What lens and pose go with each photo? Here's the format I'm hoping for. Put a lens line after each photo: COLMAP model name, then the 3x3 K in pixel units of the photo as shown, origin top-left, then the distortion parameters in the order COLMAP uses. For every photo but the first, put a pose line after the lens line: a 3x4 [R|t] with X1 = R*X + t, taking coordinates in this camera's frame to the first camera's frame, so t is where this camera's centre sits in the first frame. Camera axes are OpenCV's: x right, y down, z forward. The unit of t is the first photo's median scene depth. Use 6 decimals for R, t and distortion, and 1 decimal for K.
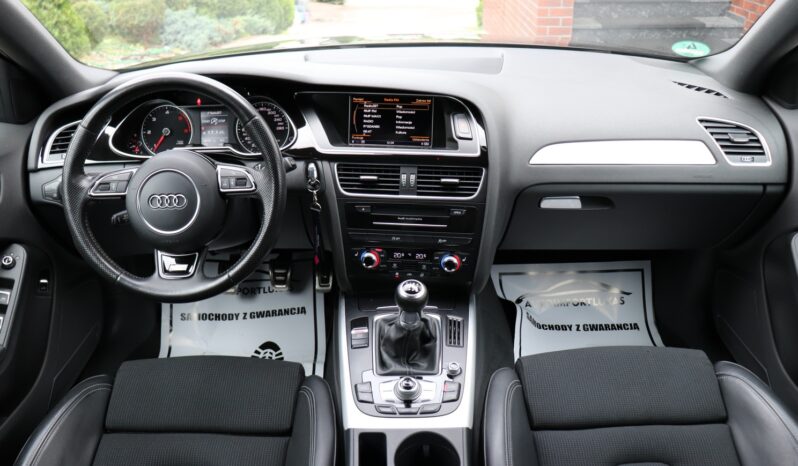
lens RADIAL K [[659.6, 0, 395.6], [0, 659.6, 225.8], [0, 0, 1]] dist [-0.185995, 0.163281]
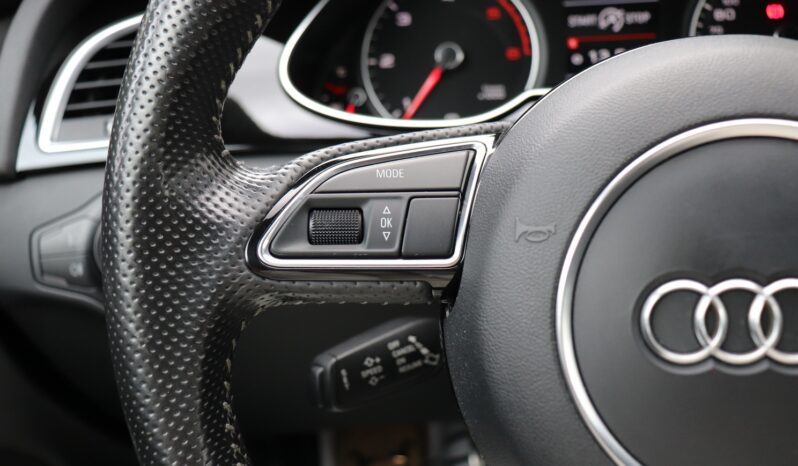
lens RADIAL K [[846.3, 0, 399.9], [0, 846.3, 230.2], [0, 0, 1]] dist [-0.094209, 0.165748]
pose [[0.991981, -0.013374, -0.125675, -0.355354], [0.002037, 0.995948, -0.089909, -0.031822], [0.126368, 0.088932, 0.987989, 0.660897]]
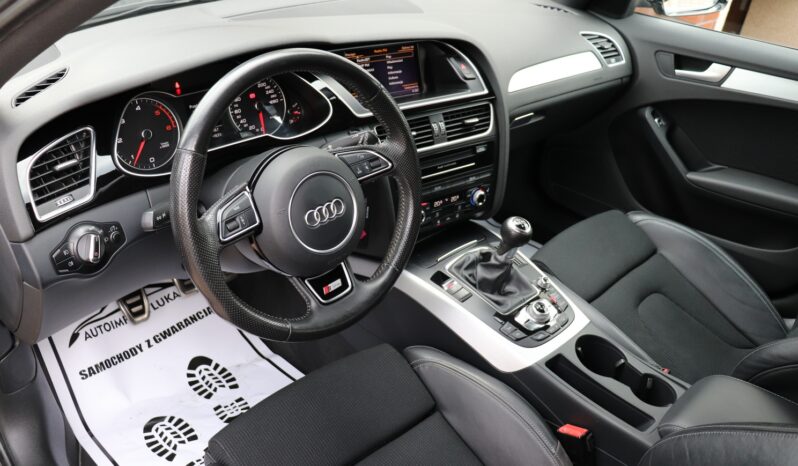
lens RADIAL K [[659.6, 0, 395.6], [0, 659.6, 225.8], [0, 0, 1]] dist [-0.185995, 0.163281]
pose [[0.723770, -0.297563, 0.622586, -0.685252], [0.220208, 0.954670, 0.200285, -0.140451], [-0.653962, -0.007862, 0.756487, 0.281002]]
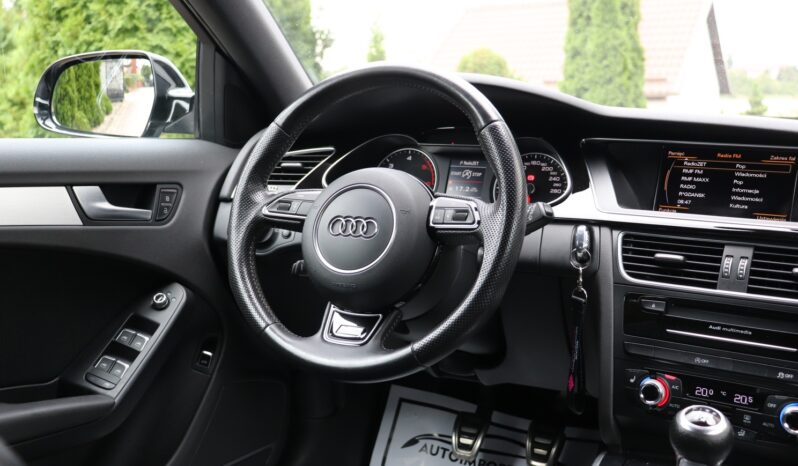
lens RADIAL K [[846.3, 0, 399.9], [0, 846.3, 230.2], [0, 0, 1]] dist [-0.094209, 0.165748]
pose [[0.884530, 0.090755, -0.457570, 0.093563], [-0.222273, 0.944380, -0.242367, 0.150235], [0.410124, 0.316087, 0.855504, 0.206855]]
